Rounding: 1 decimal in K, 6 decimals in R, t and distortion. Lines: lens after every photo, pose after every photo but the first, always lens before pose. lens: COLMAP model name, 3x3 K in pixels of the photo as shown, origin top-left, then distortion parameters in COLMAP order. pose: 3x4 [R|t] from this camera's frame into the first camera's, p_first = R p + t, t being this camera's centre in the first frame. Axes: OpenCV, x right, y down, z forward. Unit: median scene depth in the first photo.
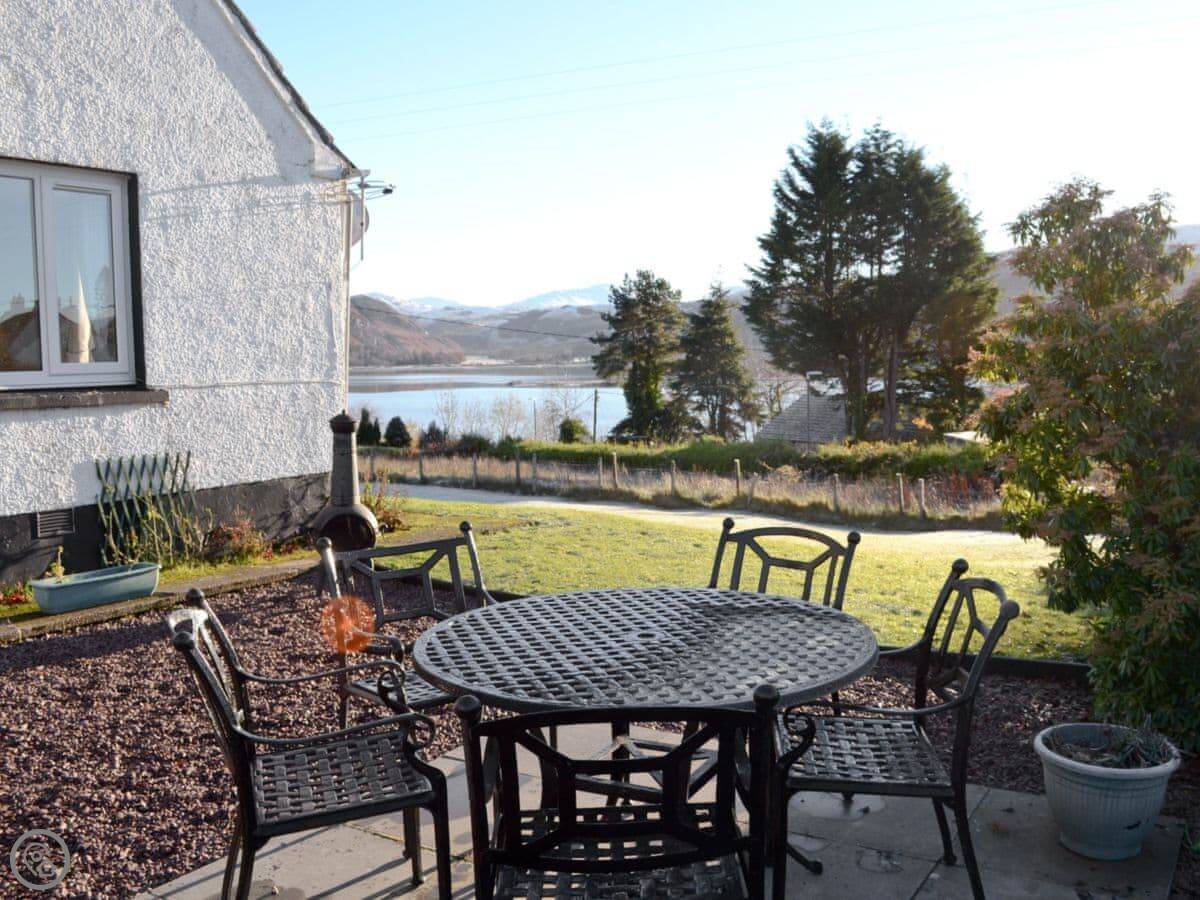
lens RADIAL K [[1091.5, 0, 664.8], [0, 1091.5, 453.9], [0, 0, 1]] dist [-0.042817, 0.000000]
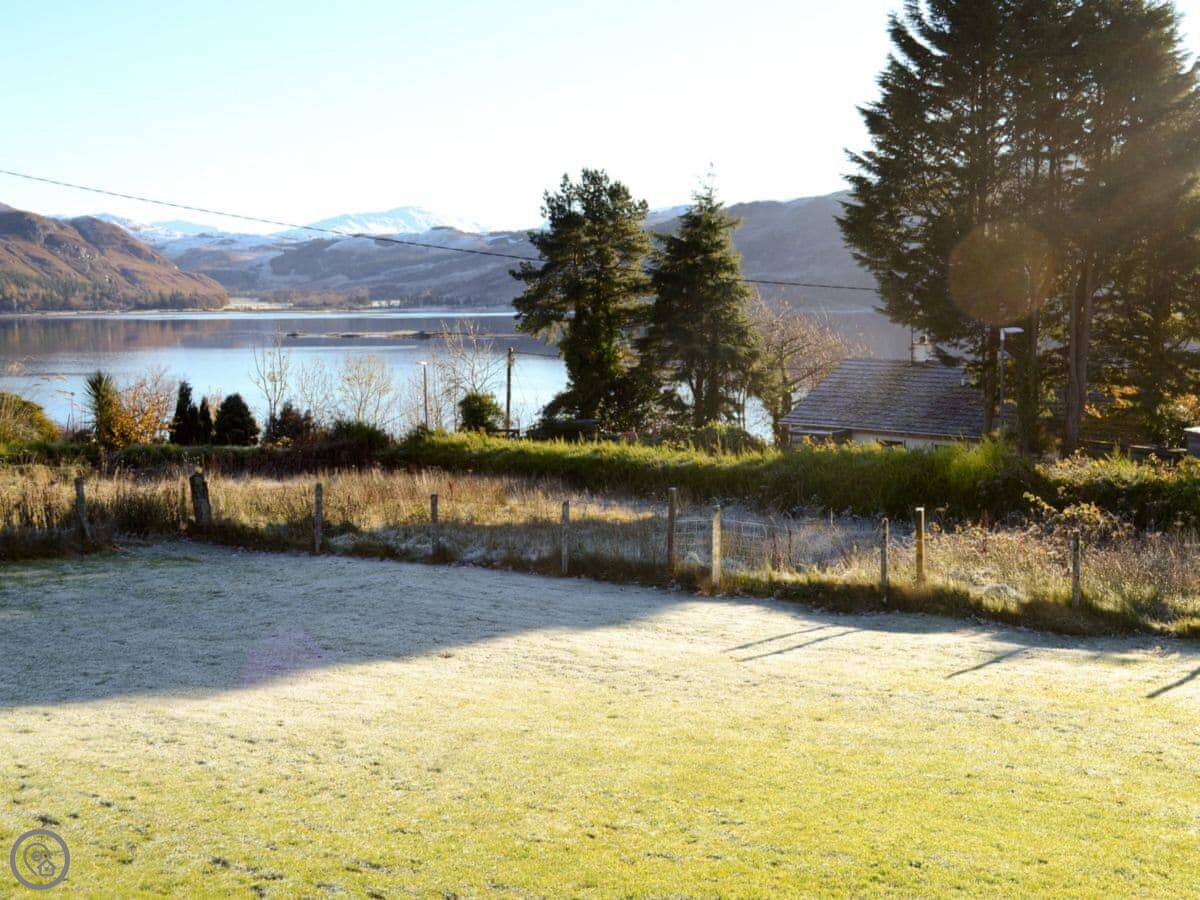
lens RADIAL K [[1306.5, 0, 599.5], [0, 1306.5, 450.4], [0, 0, 1]] dist [-0.044304, 0.000000]
pose [[0.993342, -0.004981, 0.115098, -0.108924], [0.002134, 0.999689, 0.024845, -0.017583], [-0.115186, -0.024434, 0.993043, 0.210333]]
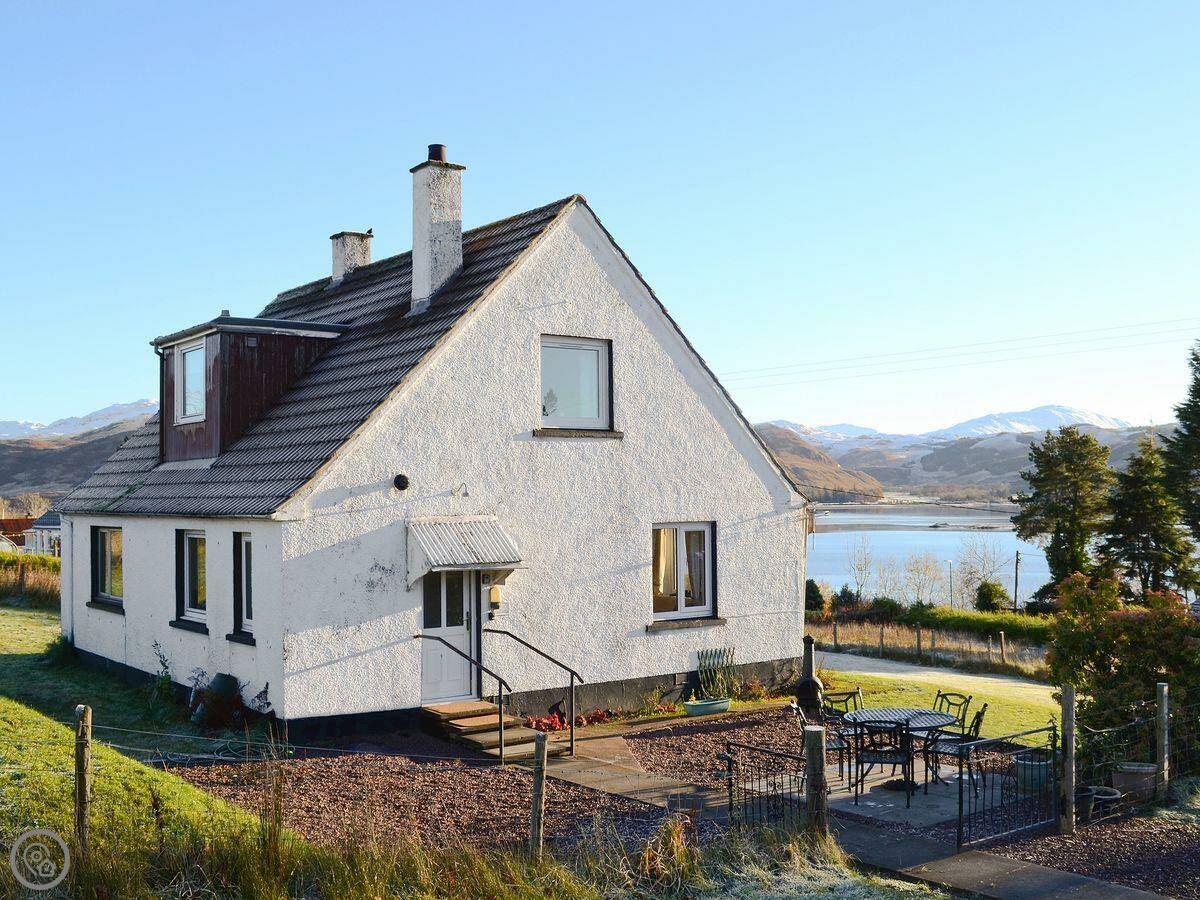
lens RADIAL K [[1332.8, 0, 603.0], [0, 1332.8, 448.8], [0, 0, 1]] dist [-0.085174, 0.000000]
pose [[0.925160, -0.012206, -0.379380, 0.042515], [-0.031252, 0.993640, -0.108180, -0.013103], [0.378288, 0.111941, 0.918895, -0.205221]]
